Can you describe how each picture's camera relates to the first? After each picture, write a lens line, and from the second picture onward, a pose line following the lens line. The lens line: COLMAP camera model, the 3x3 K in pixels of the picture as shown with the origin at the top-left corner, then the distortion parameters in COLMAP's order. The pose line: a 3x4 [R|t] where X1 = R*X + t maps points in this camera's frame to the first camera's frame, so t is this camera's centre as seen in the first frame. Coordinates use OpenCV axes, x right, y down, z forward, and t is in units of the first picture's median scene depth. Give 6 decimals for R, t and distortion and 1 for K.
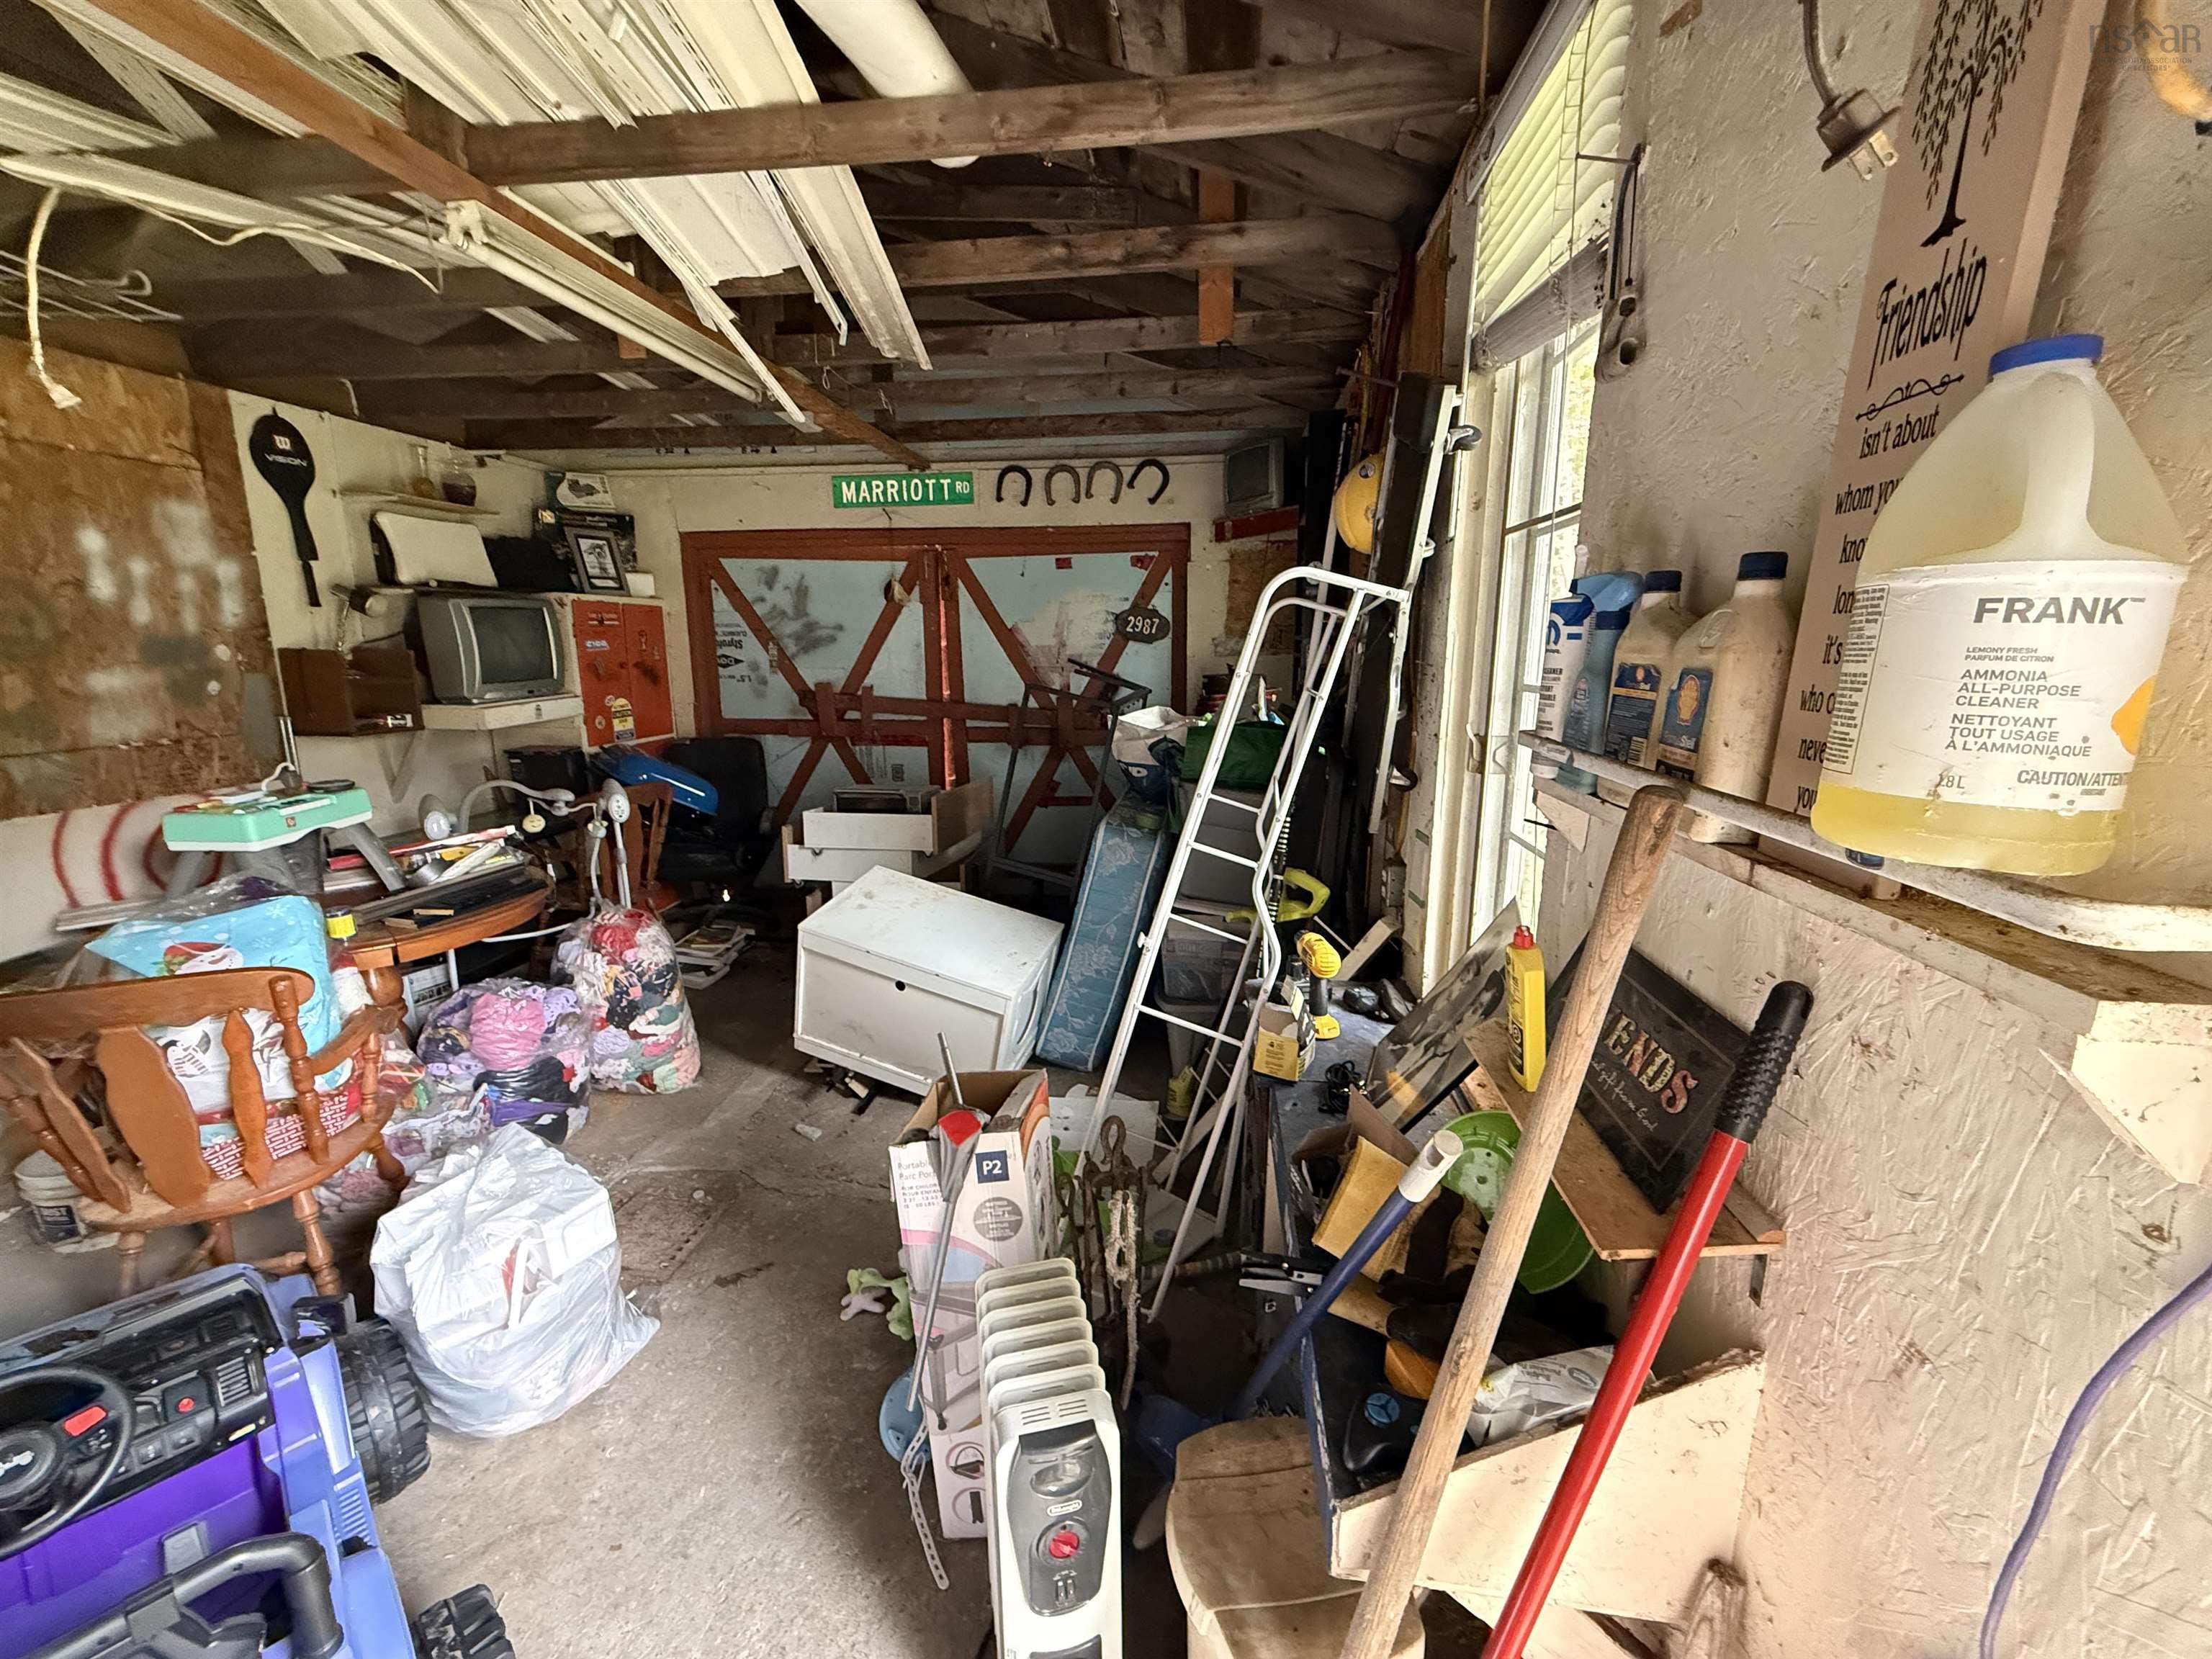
lens RADIAL K [[884.5, 0, 1106.0], [0, 884.5, 829.5], [0, 0, 1]] dist [0.007276, -0.000434]
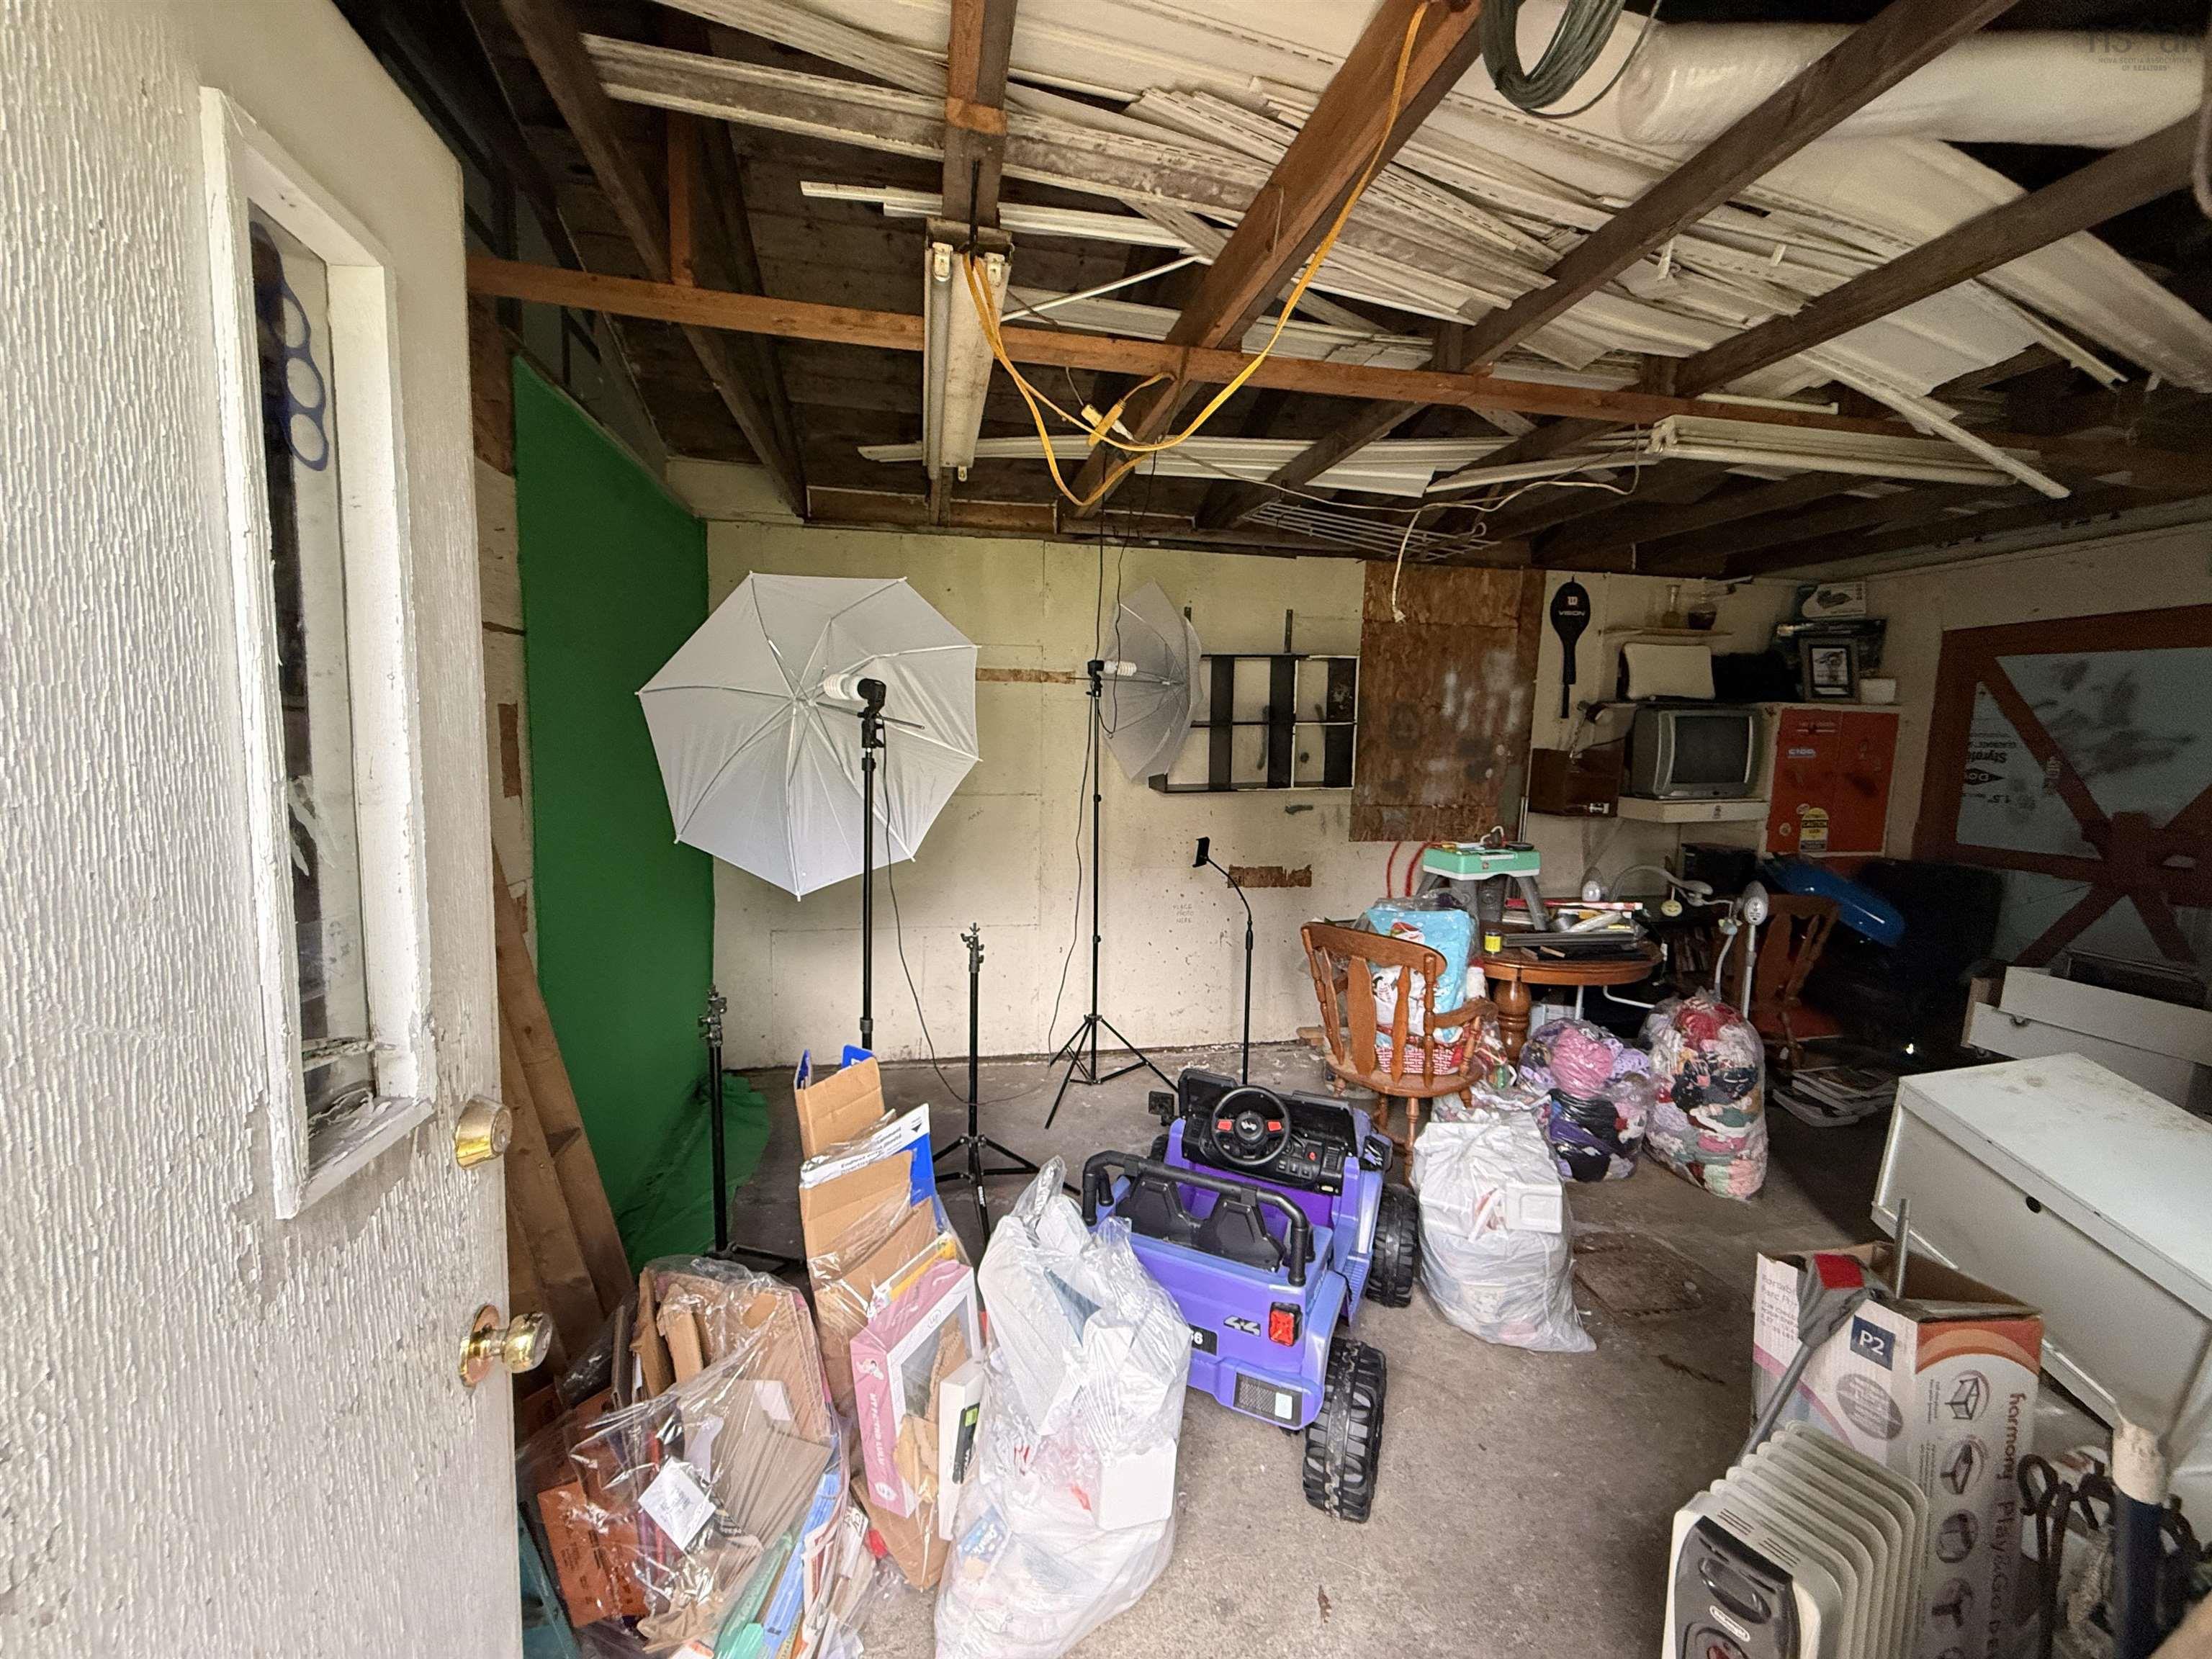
lens RADIAL K [[931.1, 0, 1106.0], [0, 931.1, 829.5], [0, 0, 1]] dist [0.009189, -0.000044]
pose [[0.311076, 0.109588, -0.944046, 0.251214], [-0.222141, 0.974198, 0.039889, 0.008549], [0.924059, 0.197303, 0.327393, -0.061000]]
